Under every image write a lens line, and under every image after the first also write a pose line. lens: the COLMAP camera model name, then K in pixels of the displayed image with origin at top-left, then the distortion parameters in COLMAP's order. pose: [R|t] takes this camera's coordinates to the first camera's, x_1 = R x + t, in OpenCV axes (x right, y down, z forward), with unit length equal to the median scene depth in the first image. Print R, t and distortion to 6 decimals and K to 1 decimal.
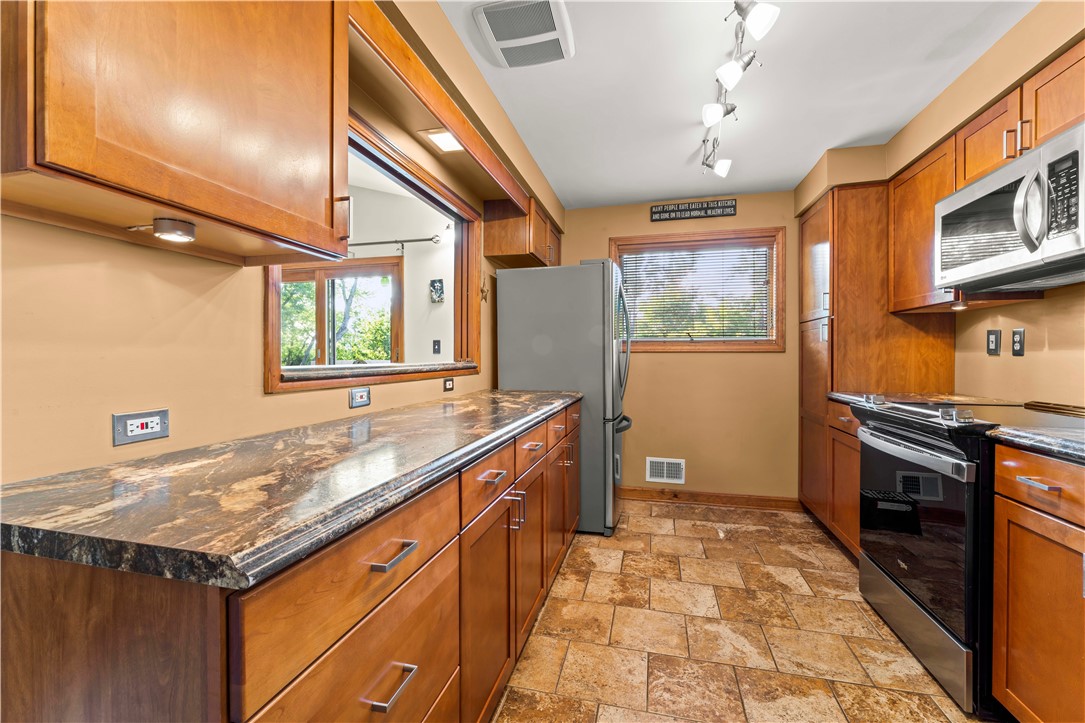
lens RADIAL K [[464.8, 0, 535.0], [0, 464.8, 361.4], [0, 0, 1]] dist [-0.001295, -0.000585]
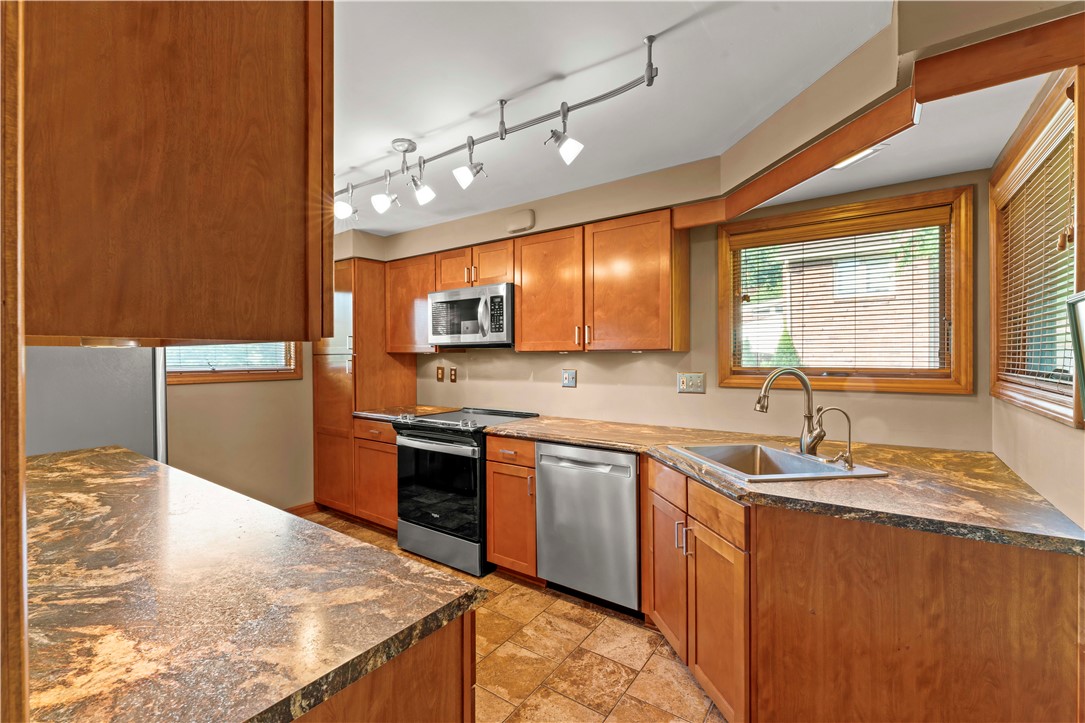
lens RADIAL K [[464.8, 0, 545.6], [0, 464.8, 358.6], [0, 0, 1]] dist [-0.001295, -0.000585]
pose [[0.345449, -0.005442, 0.938422, -0.542586], [0.011042, 0.999938, 0.001733, -0.105736], [-0.938373, 0.009763, 0.345488, 0.039108]]
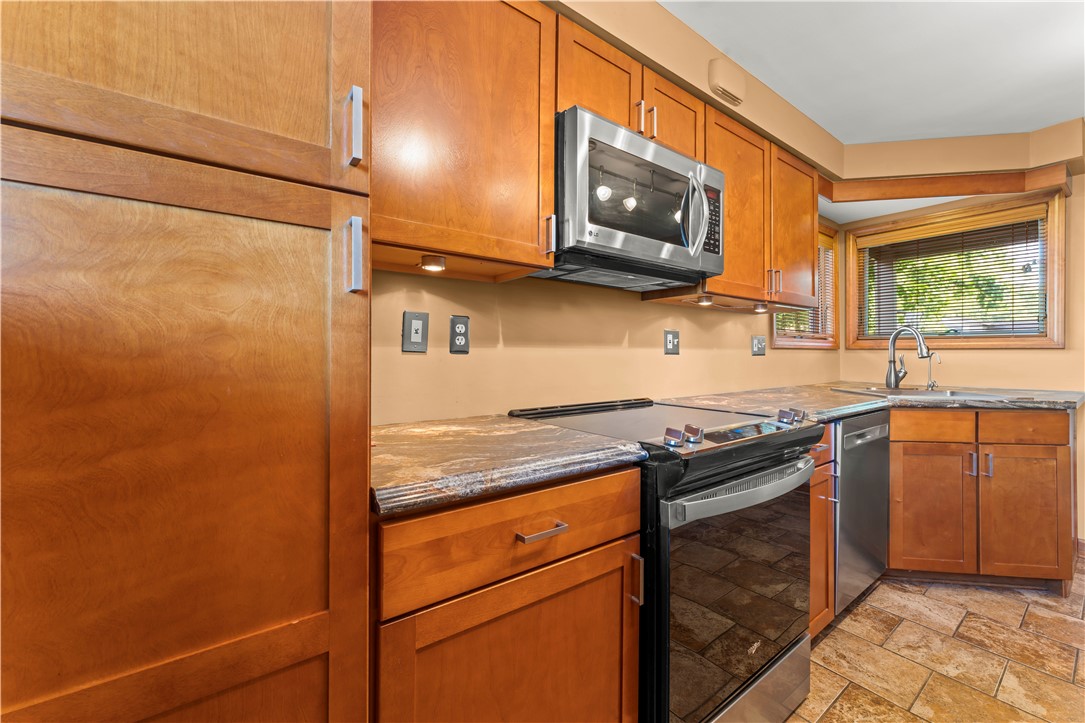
lens RADIAL K [[434.2, 0, 543.8], [0, 434.2, 353.4], [0, 0, 1]] dist [0.002313, 0.000628]
pose [[-0.784880, -0.017160, 0.619410, 0.544087], [-0.006300, 0.999786, 0.019715, -0.027226], [-0.619616, 0.011572, -0.784820, 1.467293]]
